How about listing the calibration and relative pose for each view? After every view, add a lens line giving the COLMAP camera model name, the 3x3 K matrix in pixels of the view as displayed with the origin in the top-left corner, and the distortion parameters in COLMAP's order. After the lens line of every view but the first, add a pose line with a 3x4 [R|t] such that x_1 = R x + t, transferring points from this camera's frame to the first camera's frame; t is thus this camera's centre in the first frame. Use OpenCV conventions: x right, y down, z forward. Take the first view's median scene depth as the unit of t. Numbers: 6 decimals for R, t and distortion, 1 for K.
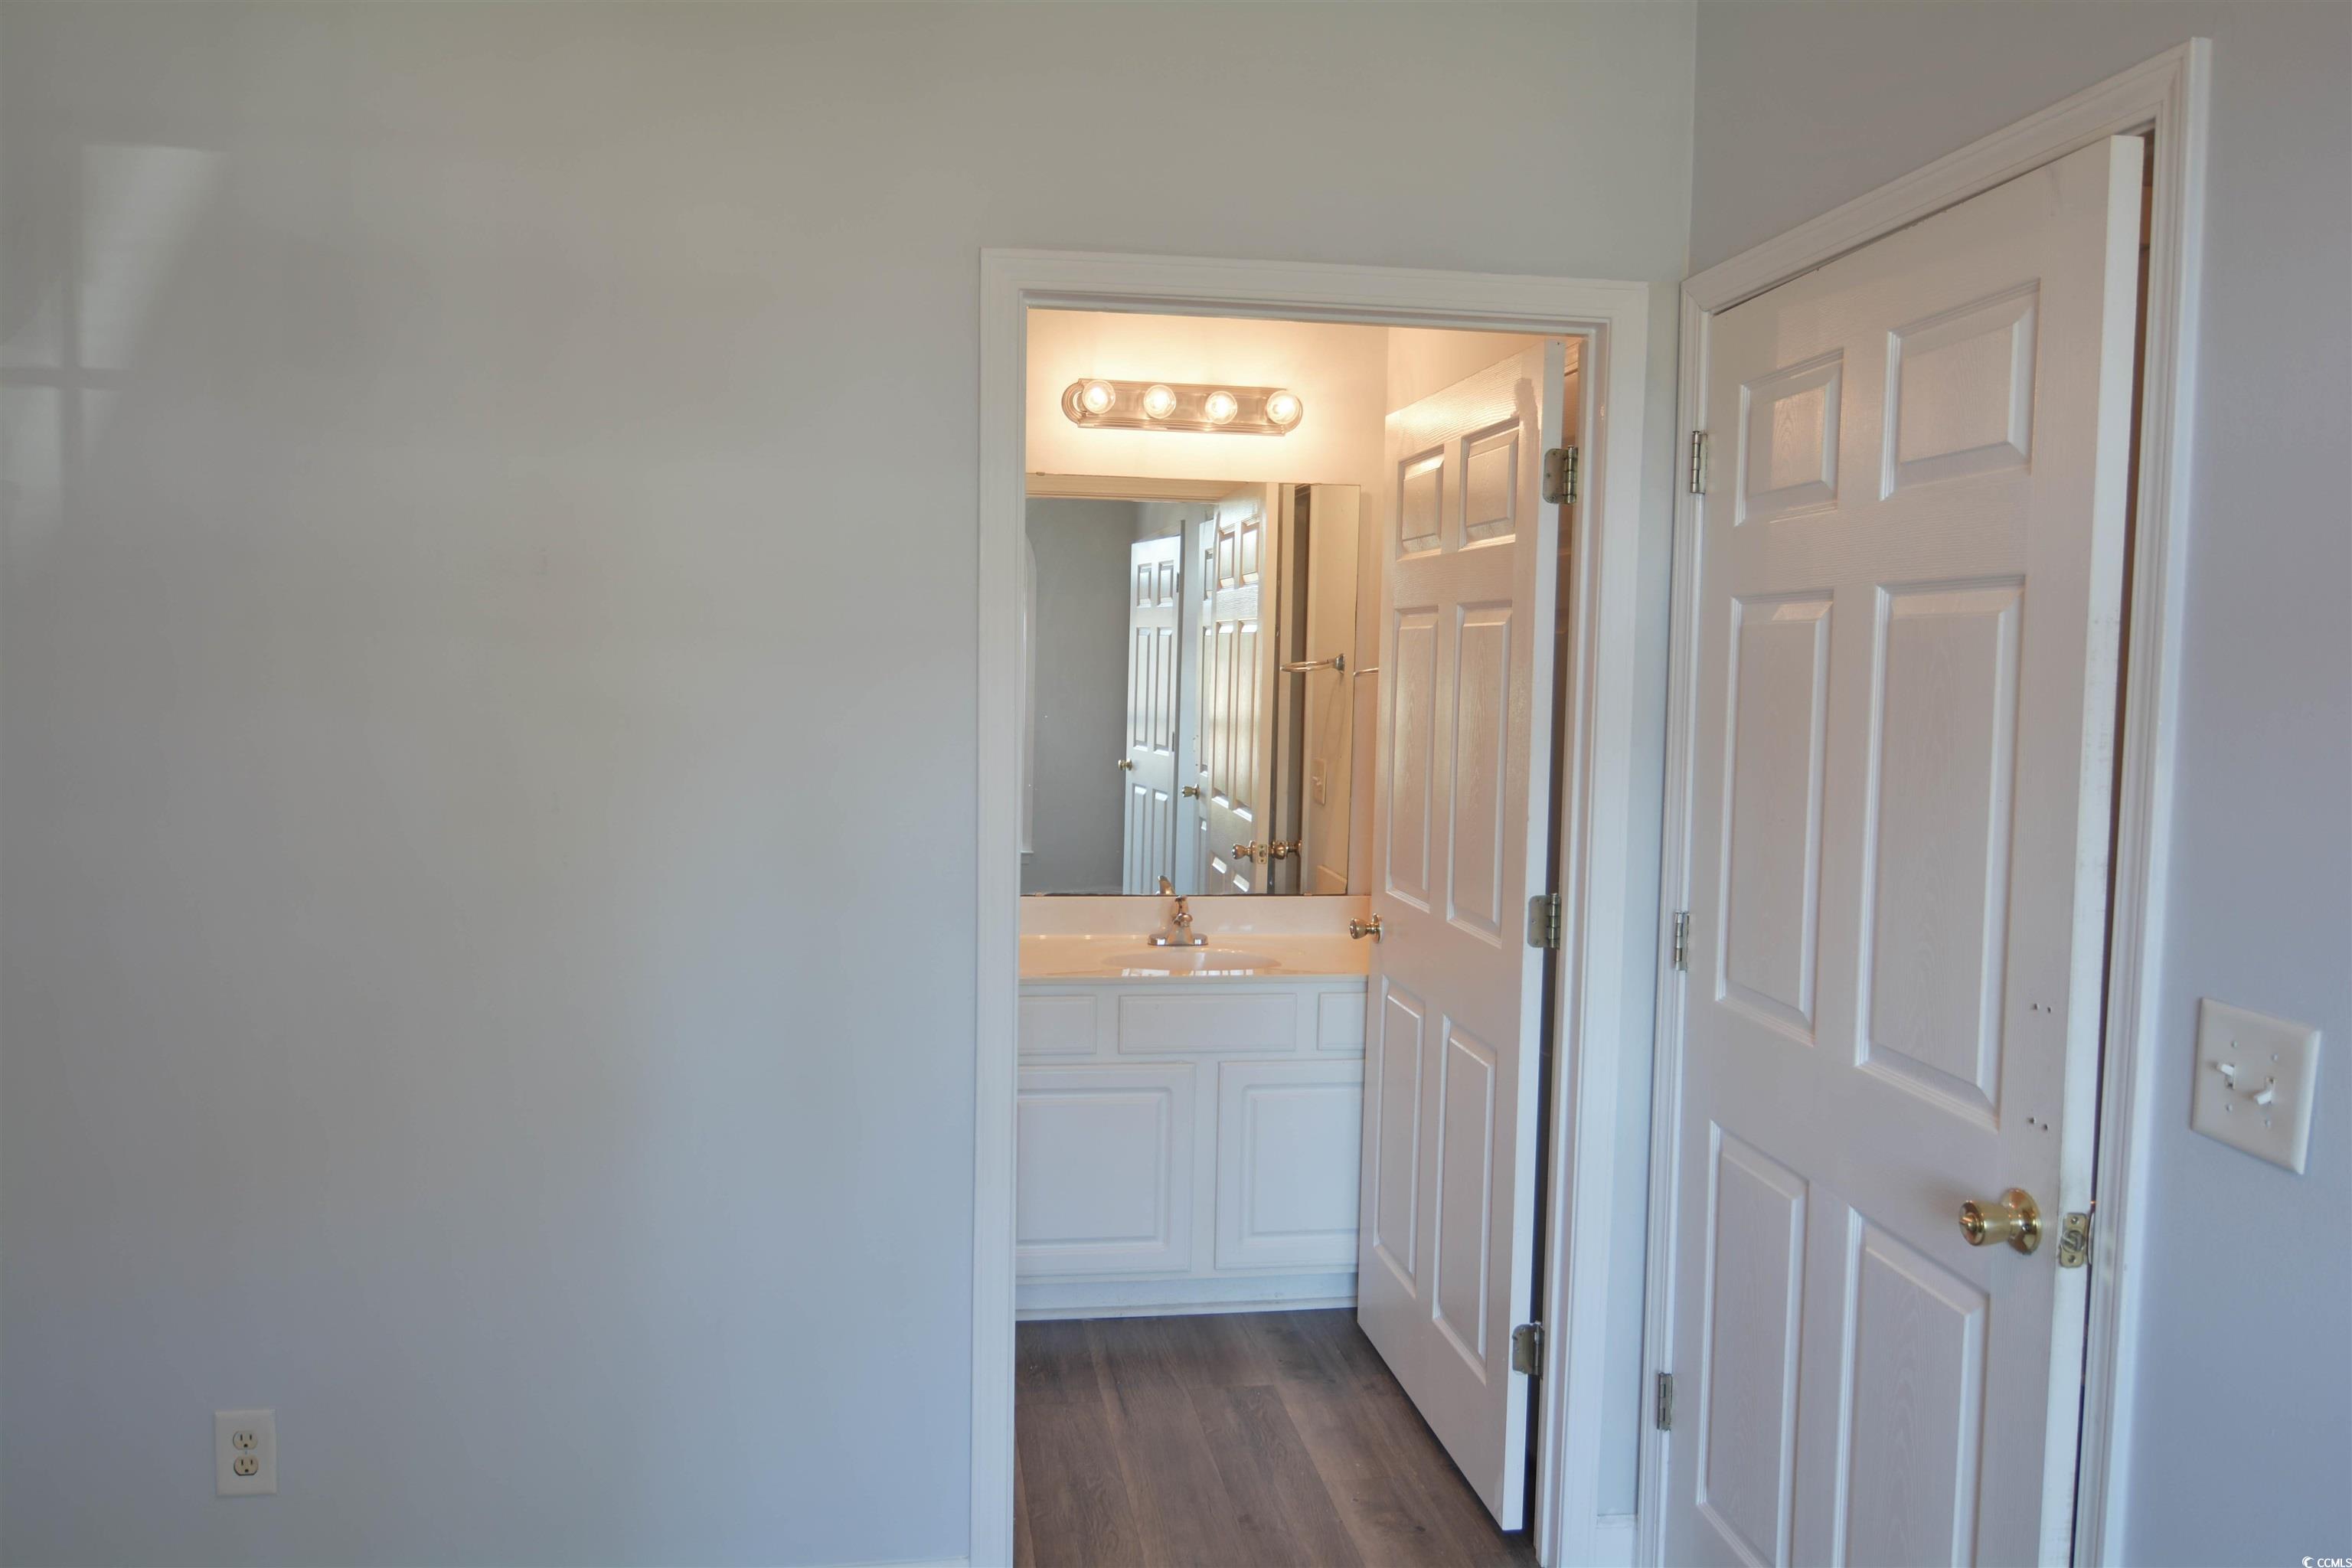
lens RADIAL K [[1655.8, 0, 1170.0], [0, 1655.8, 780.6], [0, 0, 1]] dist [-0.004390, -0.015381]
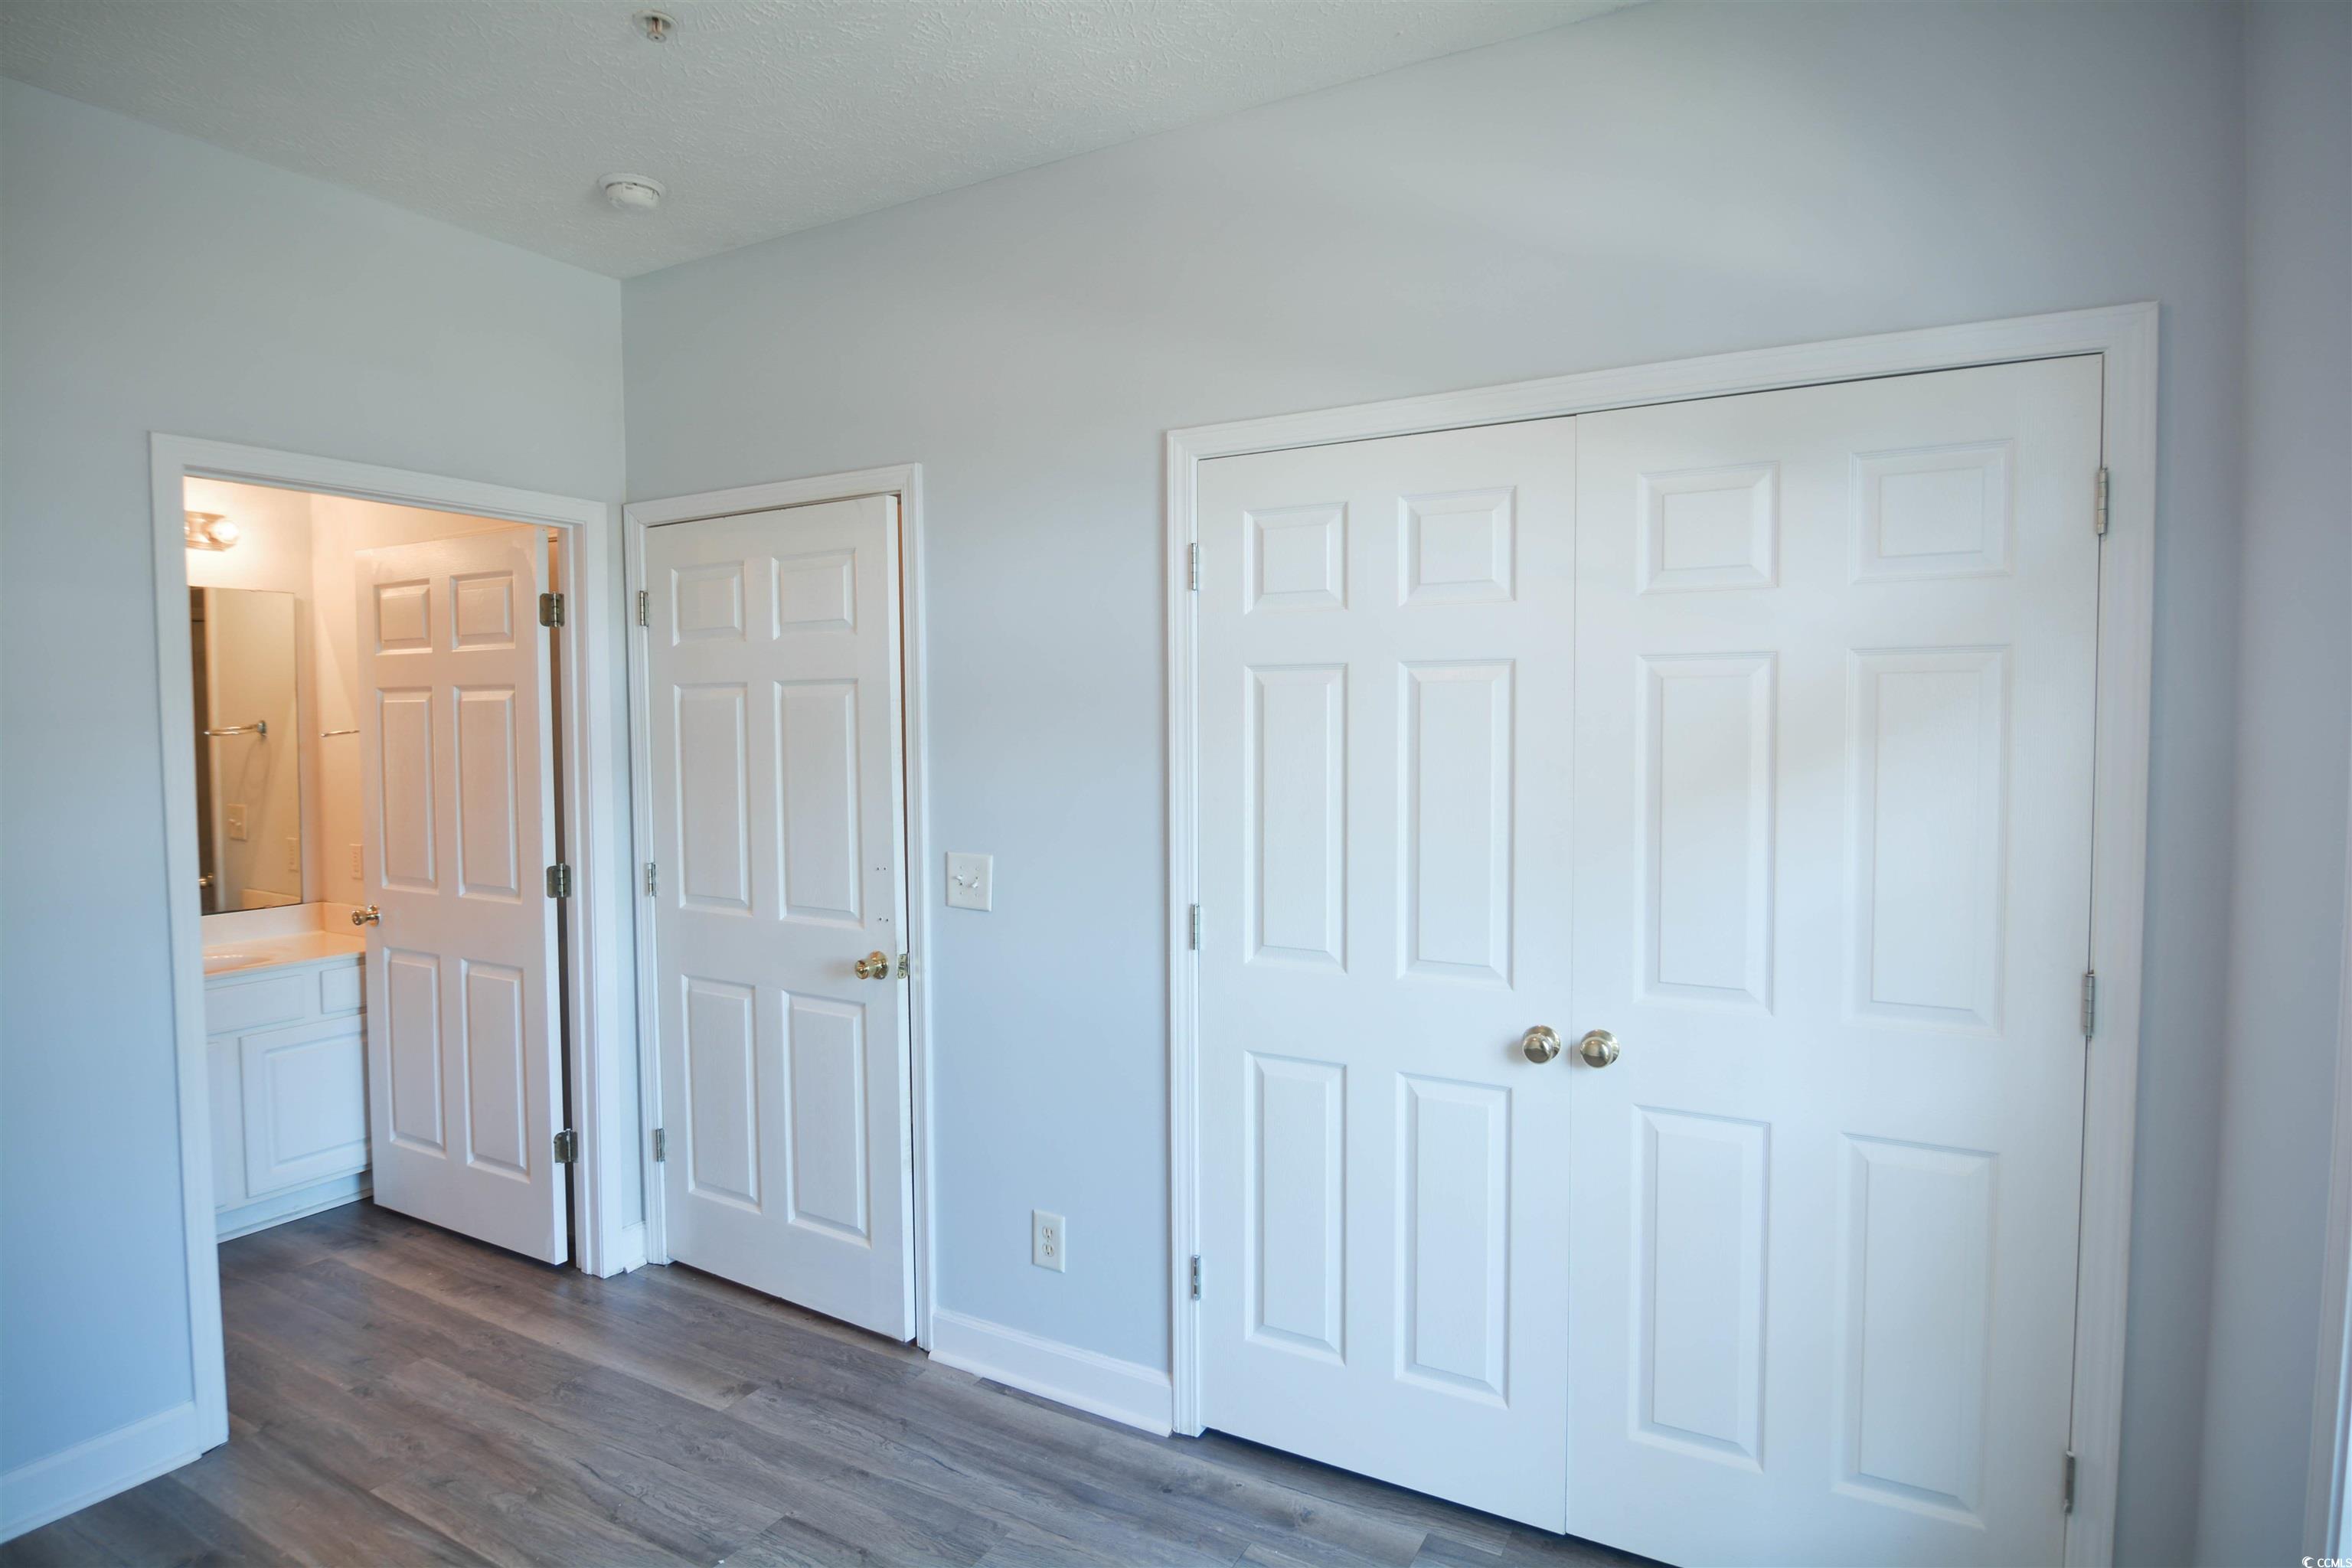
lens RADIAL K [[1271.9, 0, 1173.7], [0, 1271.9, 780.8], [0, 0, 1]] dist [-0.009034, -0.010892]
pose [[0.624939, -0.059026, 0.778439, -0.387874], [0.074710, 0.997083, 0.015626, 0.012923], [-0.777091, 0.048392, 0.627525, -0.282640]]
